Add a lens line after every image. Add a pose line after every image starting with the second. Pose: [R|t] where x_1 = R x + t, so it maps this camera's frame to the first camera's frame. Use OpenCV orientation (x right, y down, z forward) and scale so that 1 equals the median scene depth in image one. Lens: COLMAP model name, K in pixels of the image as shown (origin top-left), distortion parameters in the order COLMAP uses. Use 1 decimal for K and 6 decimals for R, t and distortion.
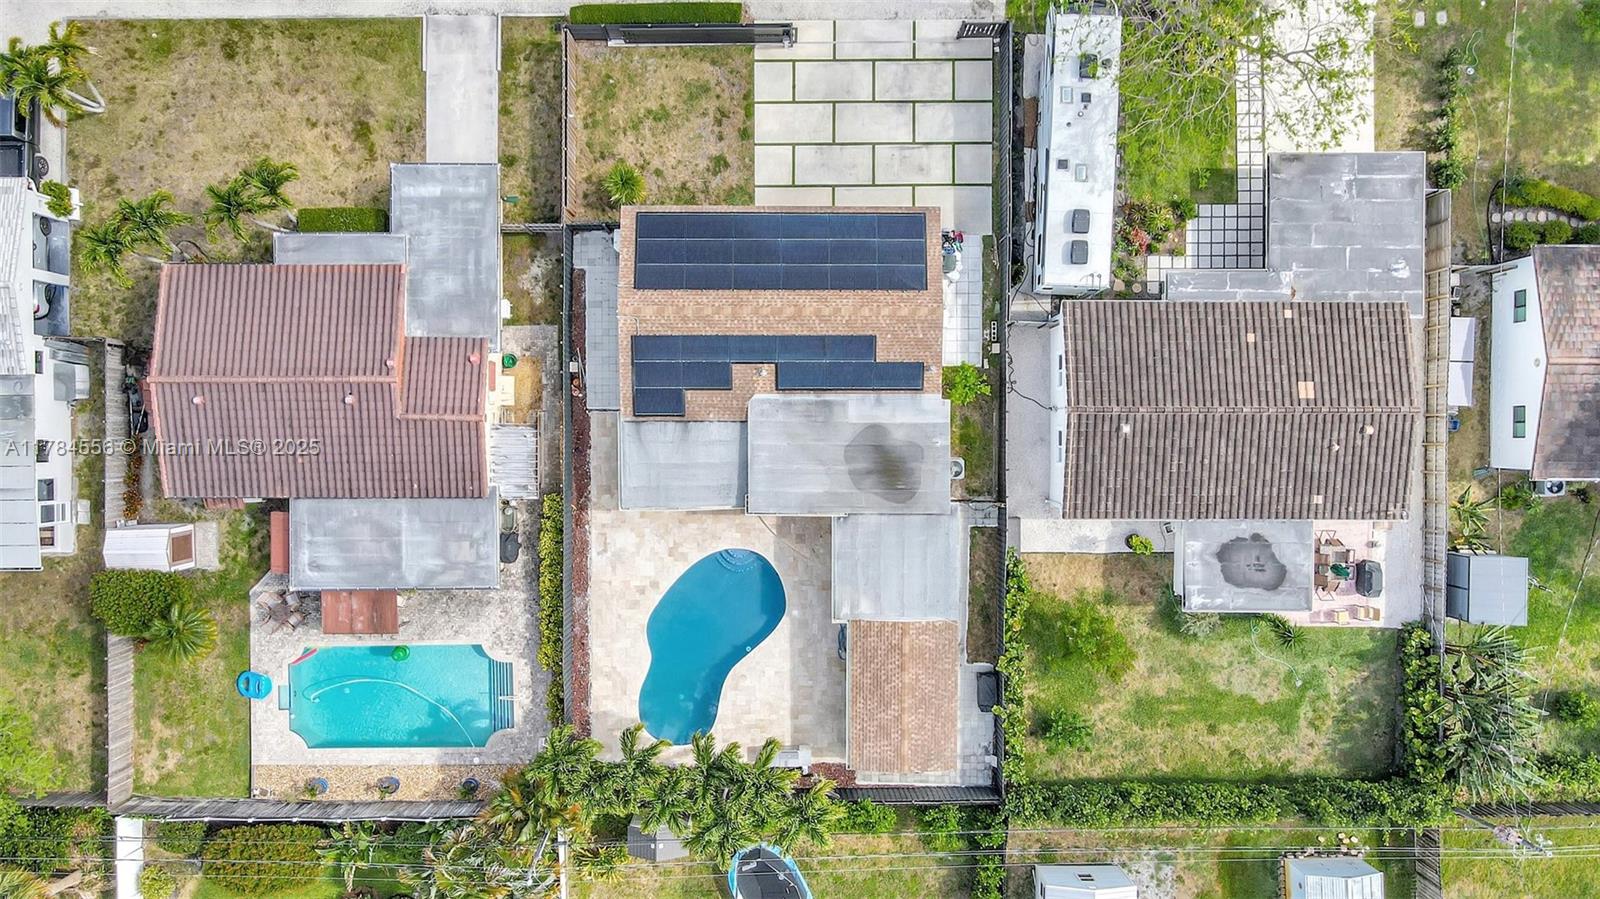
lens RADIAL K [[1200.1, 0, 789.7], [0, 1200.1, 454.7], [0, 0, 1]] dist [0.003369, 0.012696]
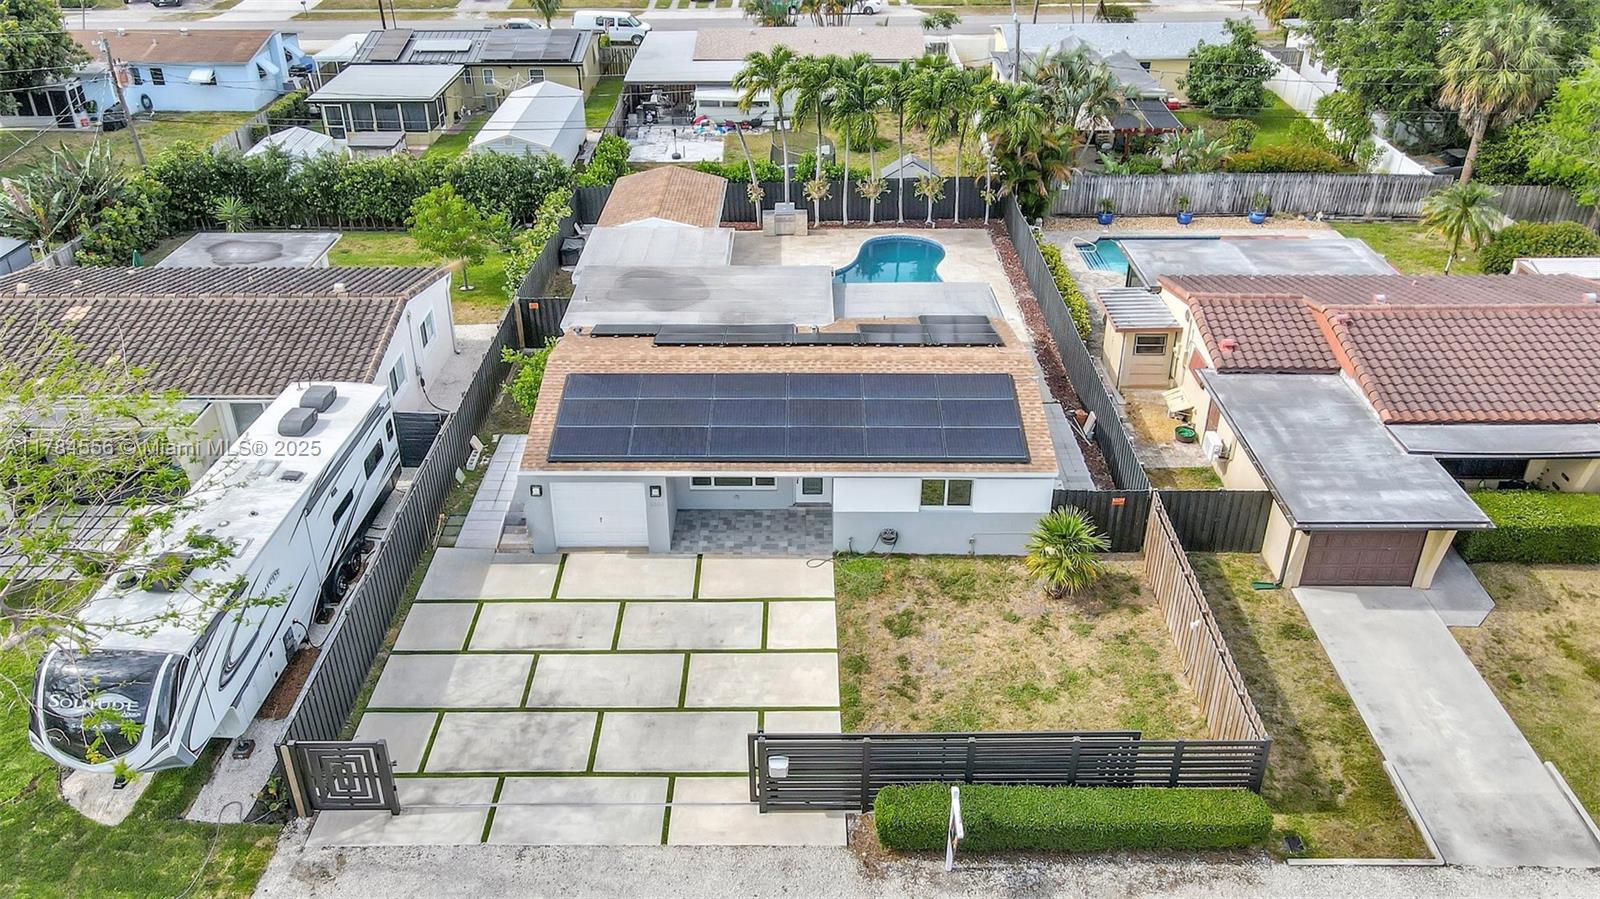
lens RADIAL K [[1200.1, 0, 778.0], [0, 1200.1, 366.9], [0, 0, 1]] dist [0.003369, 0.012696]
pose [[-0.999804, 0.002244, 0.019656, -0.014220], [0.016208, -0.476860, 0.878830, -0.695068], [0.011345, 0.878976, 0.476731, 0.666893]]
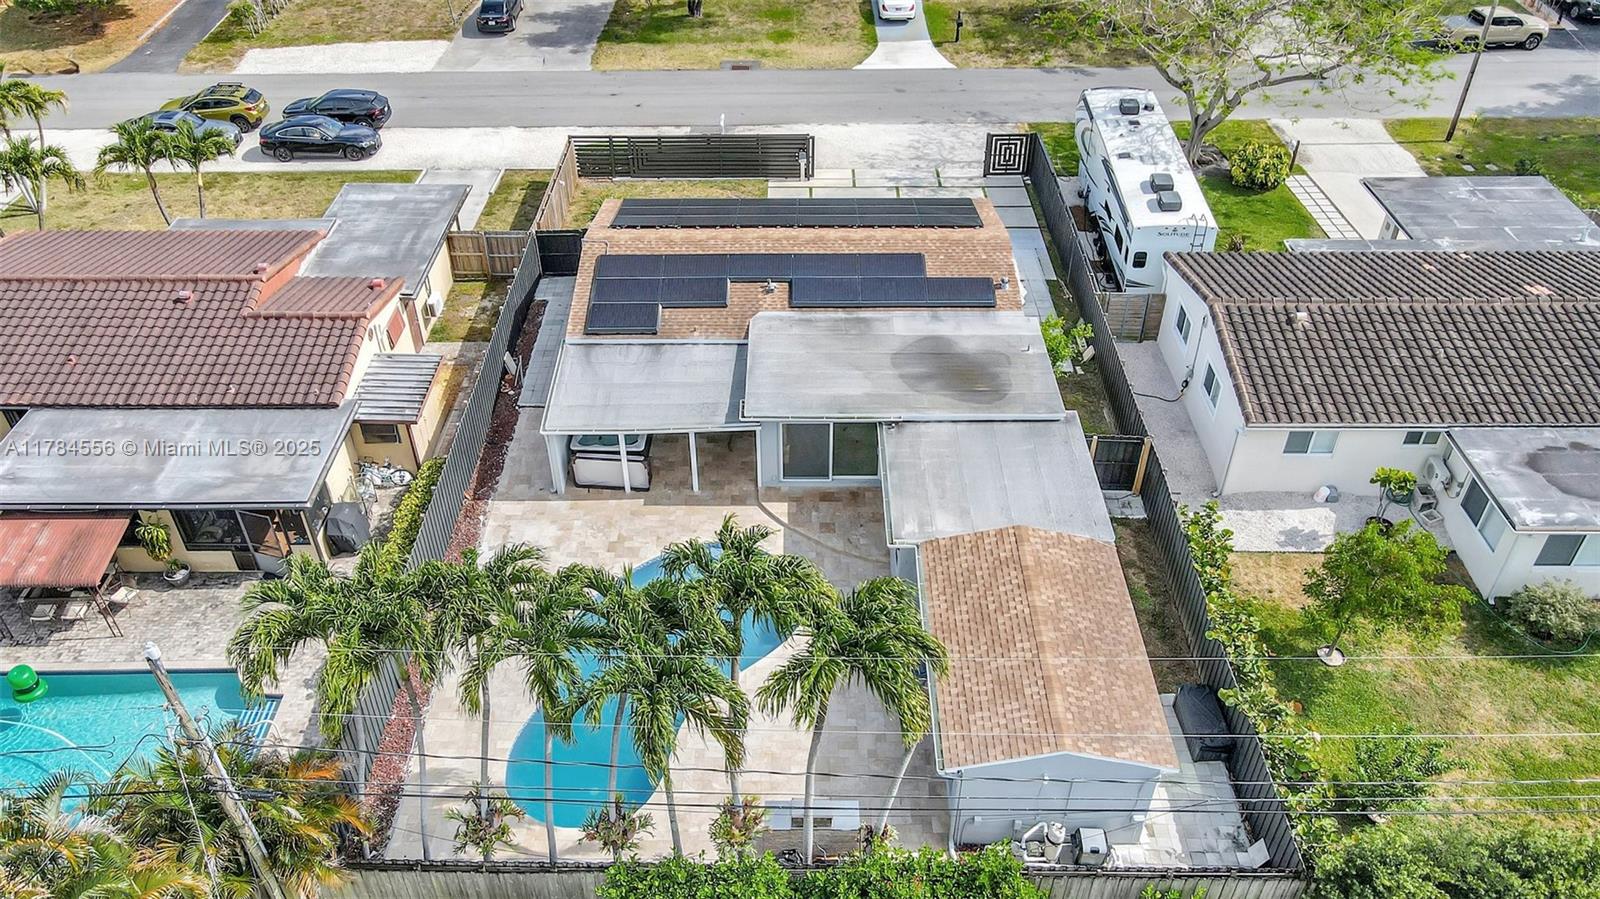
lens RADIAL K [[1200.1, 0, 793.5], [0, 1200.1, 451.0], [0, 0, 1]] dist [0.003369, 0.012696]
pose [[0.999985, 0.000307, -0.005403, -0.005289], [-0.004508, 0.599689, -0.800221, 0.560009], [0.002994, 0.800233, 0.599681, 0.634584]]
